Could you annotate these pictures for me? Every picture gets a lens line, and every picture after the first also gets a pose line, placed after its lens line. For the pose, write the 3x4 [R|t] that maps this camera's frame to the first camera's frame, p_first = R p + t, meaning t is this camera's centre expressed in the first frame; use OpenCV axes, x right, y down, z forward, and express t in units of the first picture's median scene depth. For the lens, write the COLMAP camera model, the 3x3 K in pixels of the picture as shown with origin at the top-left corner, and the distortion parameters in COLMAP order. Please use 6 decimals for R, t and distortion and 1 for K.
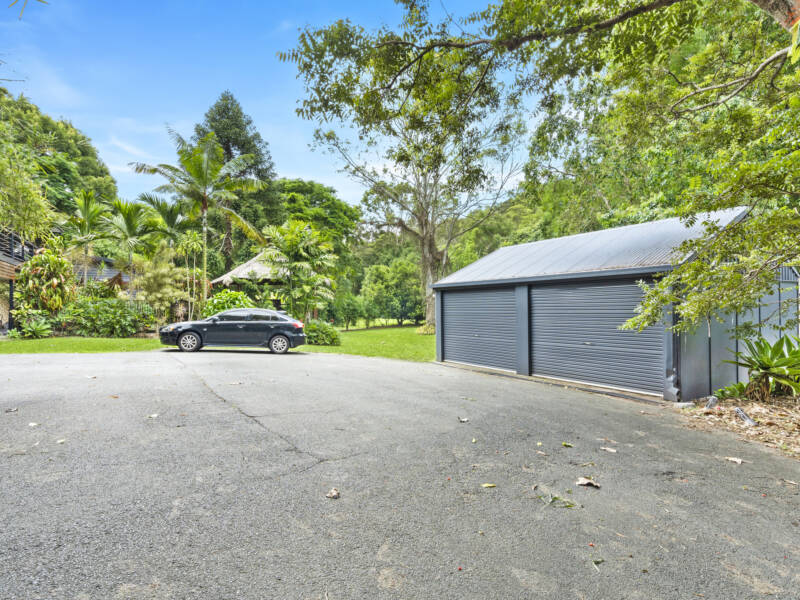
lens RADIAL K [[414.5, 0, 402.1], [0, 414.5, 298.0], [0, 0, 1]] dist [0.004806, 0.001040]
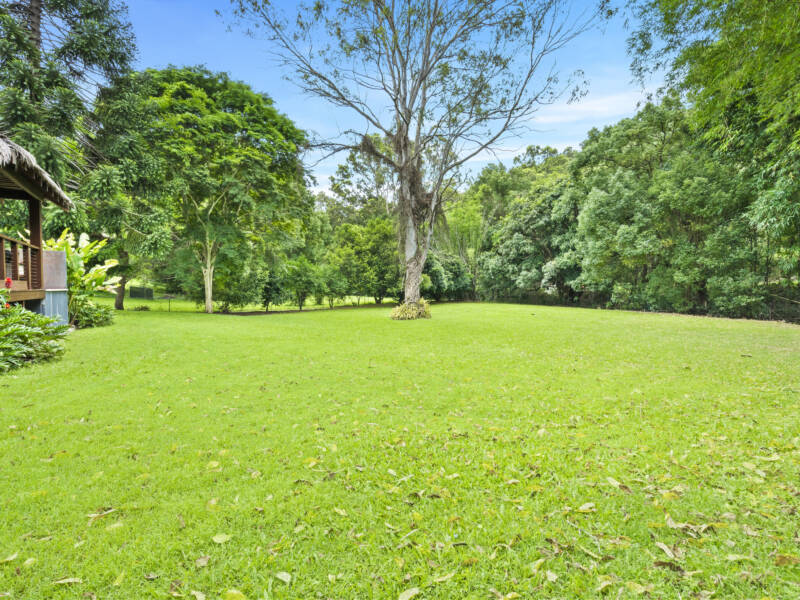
lens RADIAL K [[414.5, 0, 397.3], [0, 414.5, 301.4], [0, 0, 1]] dist [0.004806, 0.001040]
pose [[0.999781, 0.015644, -0.013872, 0.043014], [-0.014865, 0.998398, 0.054598, 0.019007], [0.014704, -0.054380, 0.998412, 0.264084]]
